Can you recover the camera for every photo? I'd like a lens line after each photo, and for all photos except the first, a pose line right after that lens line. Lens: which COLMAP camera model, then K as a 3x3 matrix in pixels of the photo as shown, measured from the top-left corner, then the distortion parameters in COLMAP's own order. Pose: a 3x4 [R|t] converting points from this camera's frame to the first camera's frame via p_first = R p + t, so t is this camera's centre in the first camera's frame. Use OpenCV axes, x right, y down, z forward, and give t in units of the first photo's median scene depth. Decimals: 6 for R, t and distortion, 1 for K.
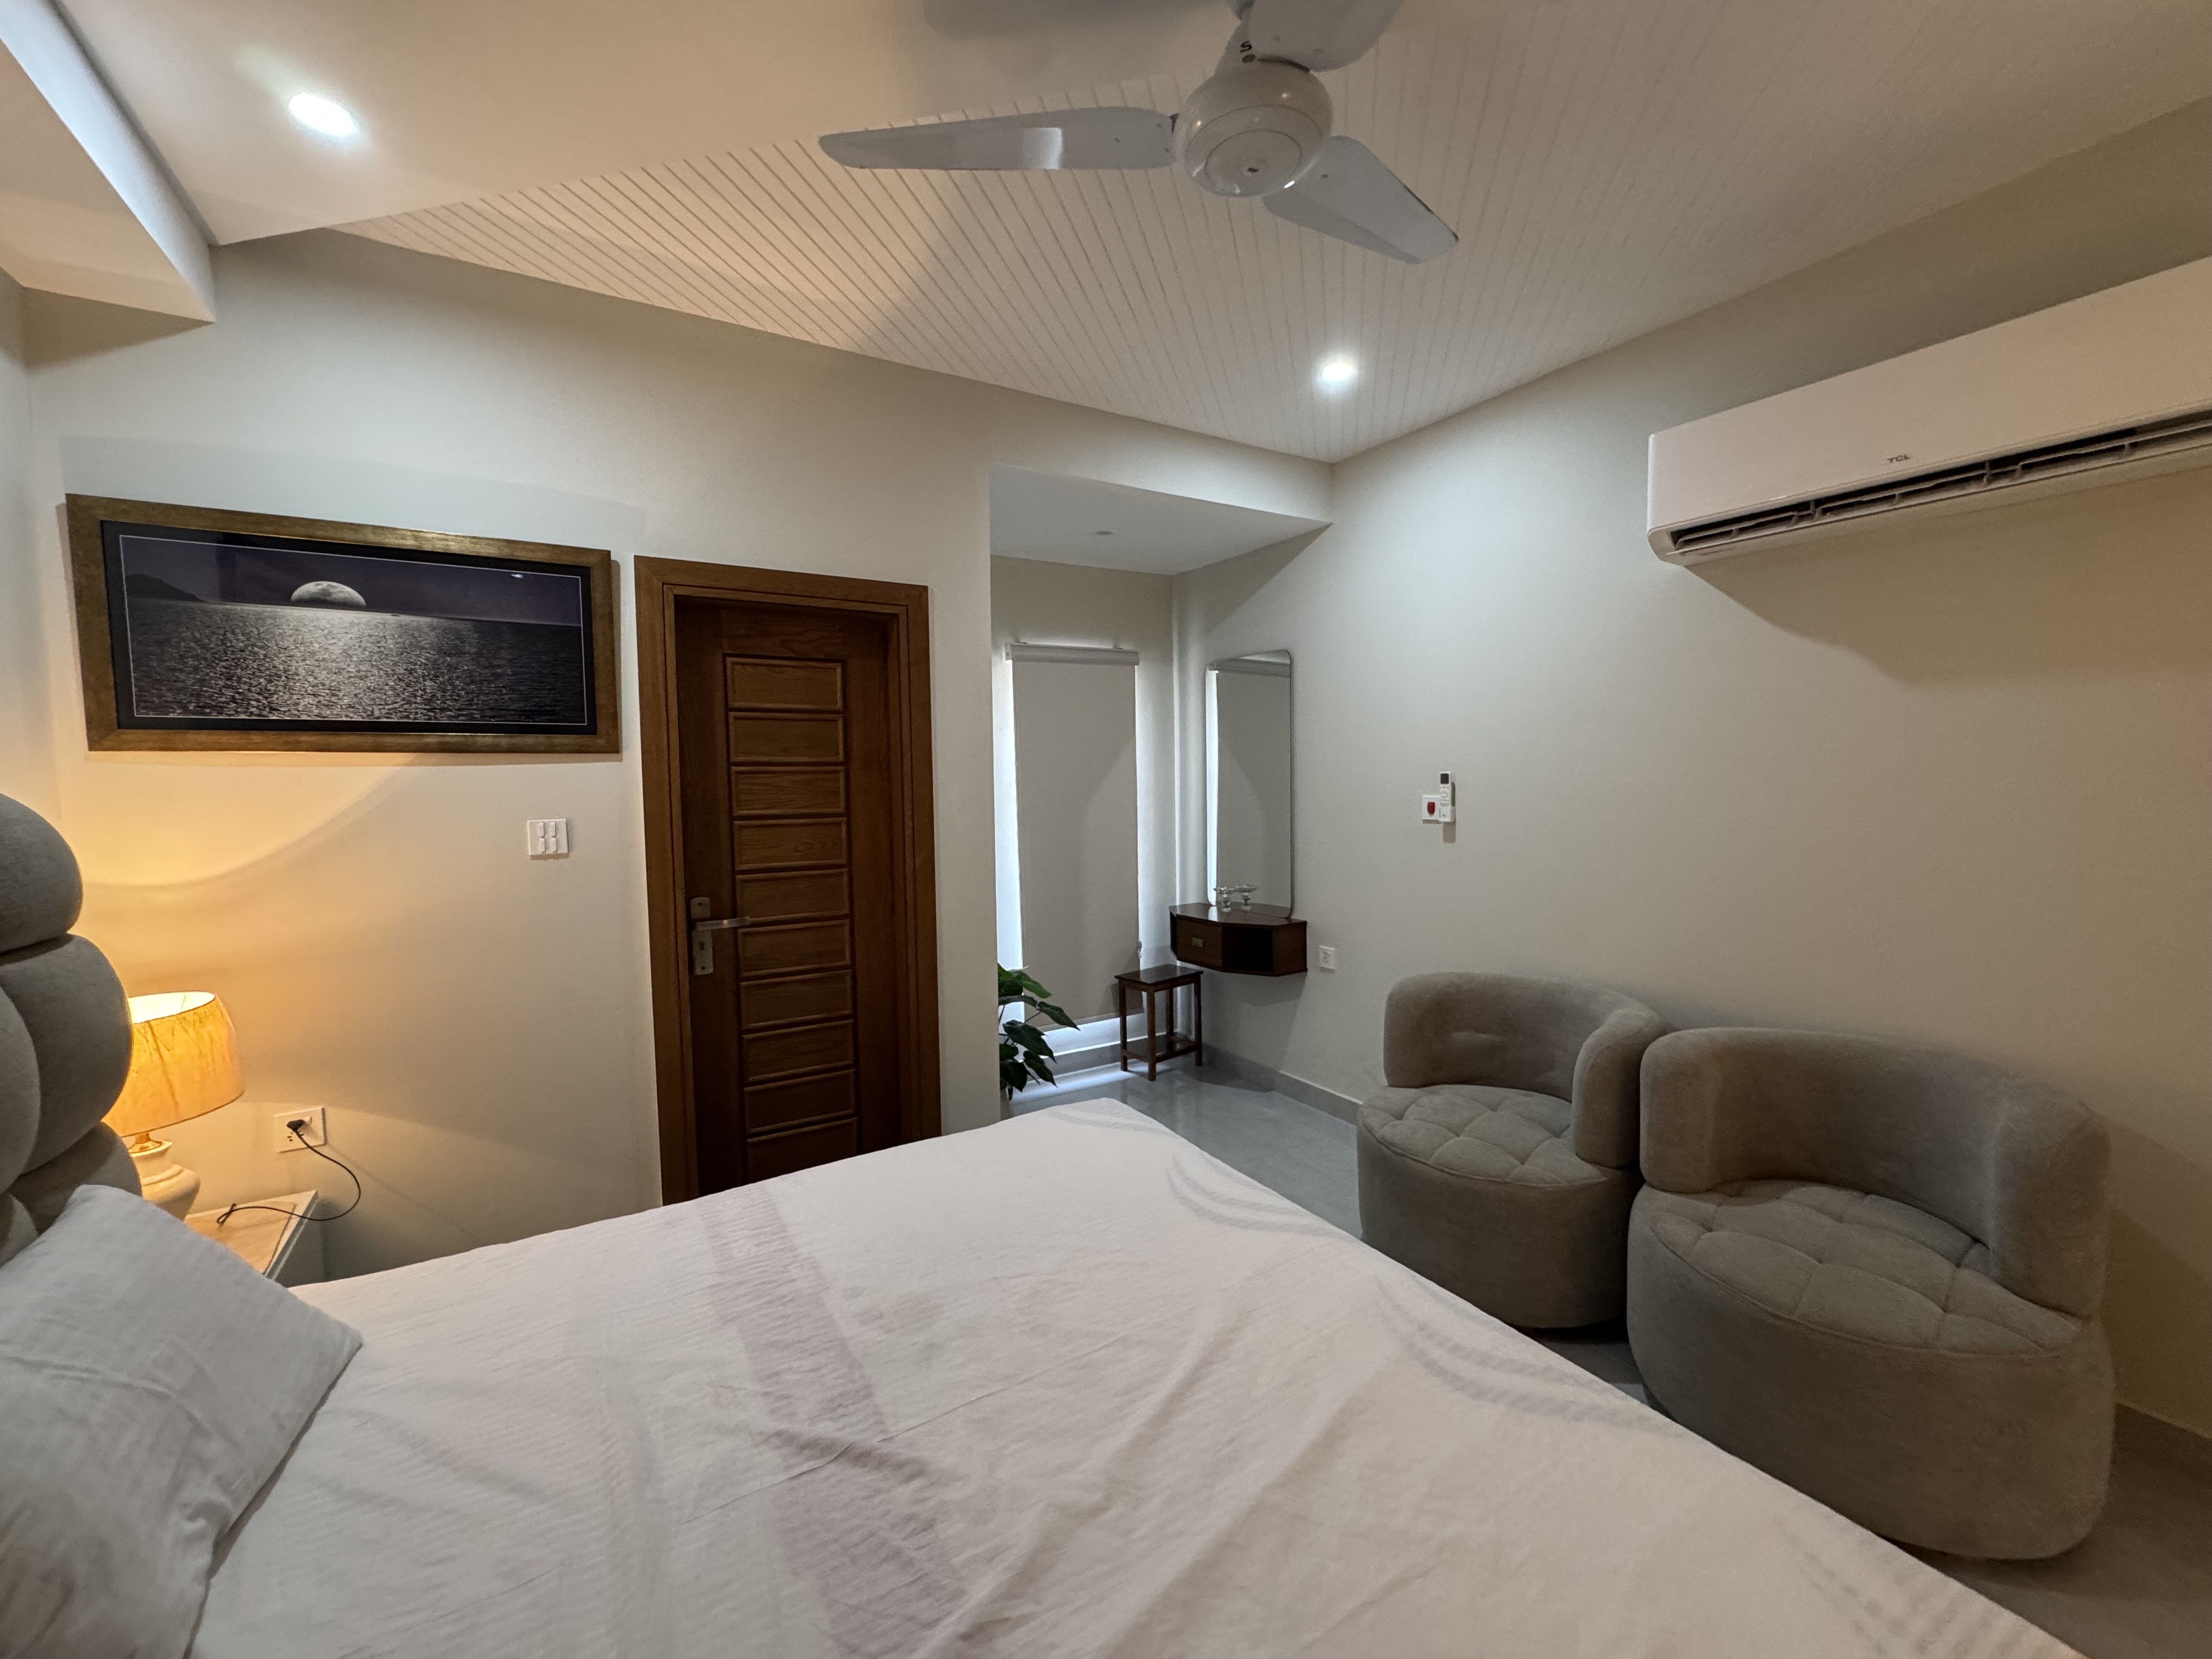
lens RADIAL K [[887.8, 0, 1105.3], [0, 887.8, 828.1], [0, 0, 1]] dist [-0.001717, -0.000266]
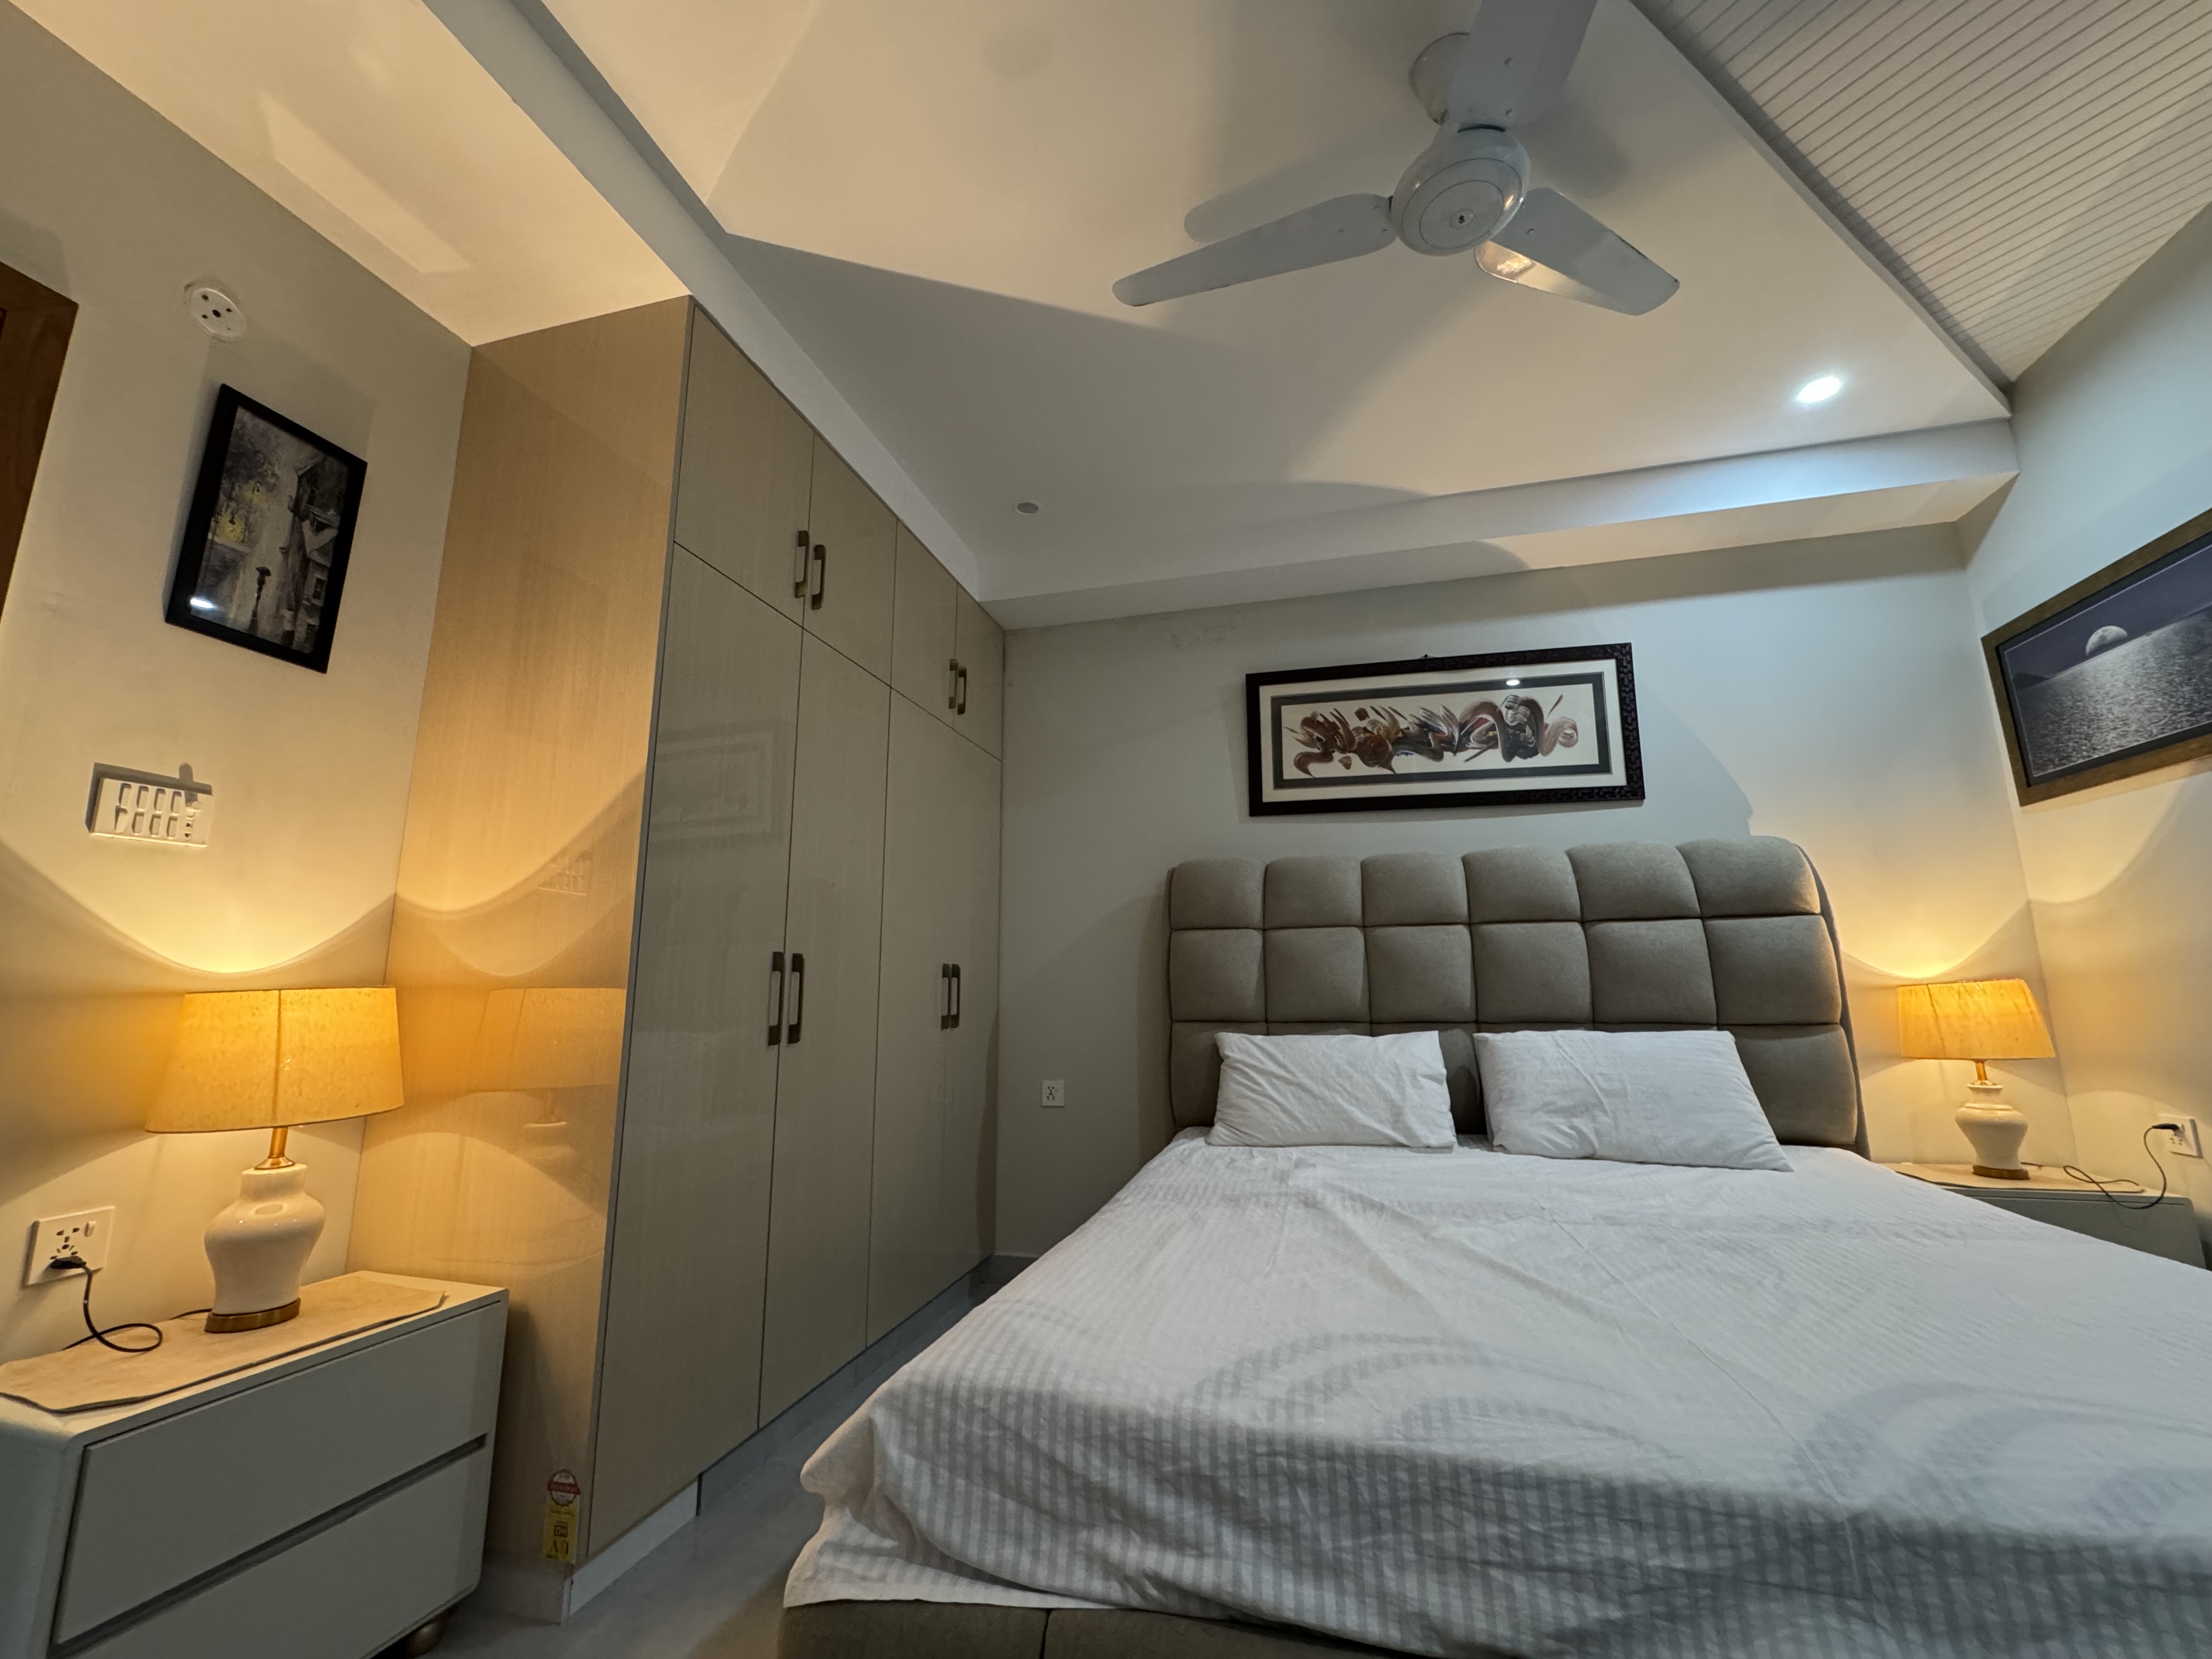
lens RADIAL K [[887.8, 0, 1105.3], [0, 887.8, 828.1], [0, 0, 1]] dist [-0.001717, -0.000266]
pose [[-0.720166, -0.108858, -0.685208, 0.589861], [-0.021283, 0.990616, -0.135009, 0.115238], [0.693475, -0.082646, -0.715725, 0.690304]]
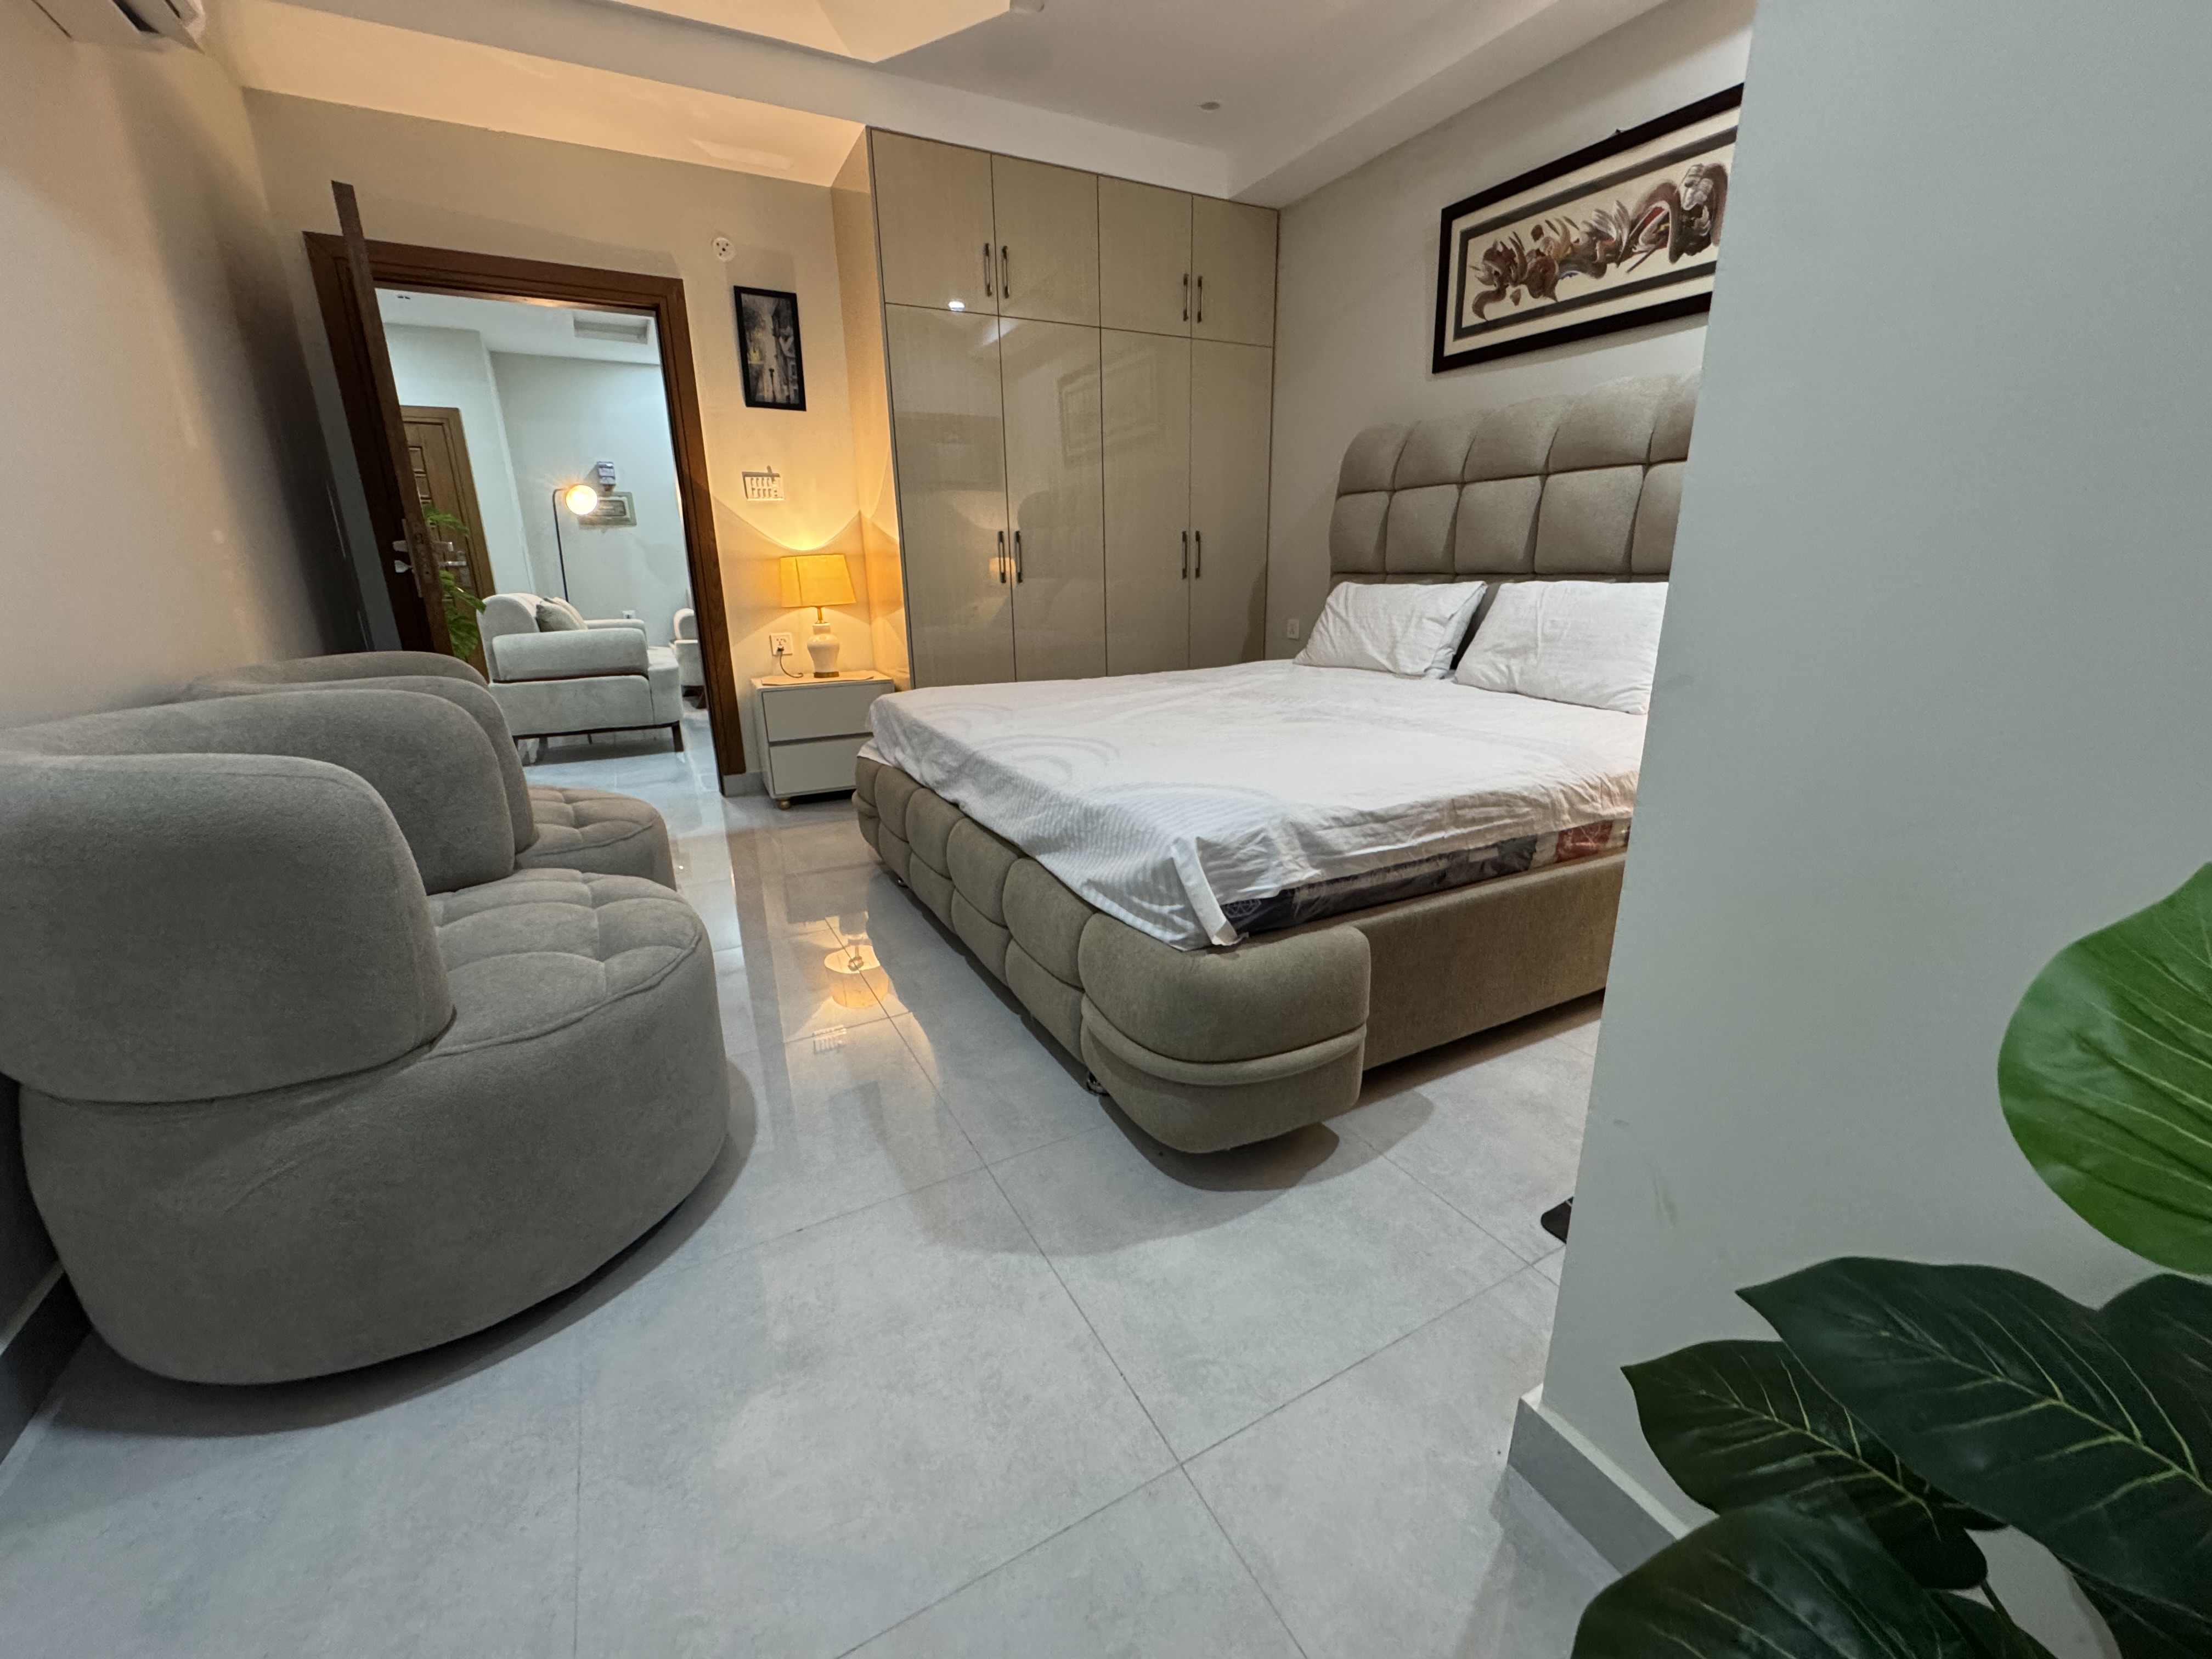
lens RADIAL K [[887.8, 0, 1105.3], [0, 887.8, 828.1], [0, 0, 1]] dist [-0.001717, -0.000266]
pose [[-0.997852, 0.014137, 0.063967, 0.018705], [0.034861, 0.941294, 0.335783, 0.100210], [-0.055465, 0.337292, -0.939765, 1.383169]]
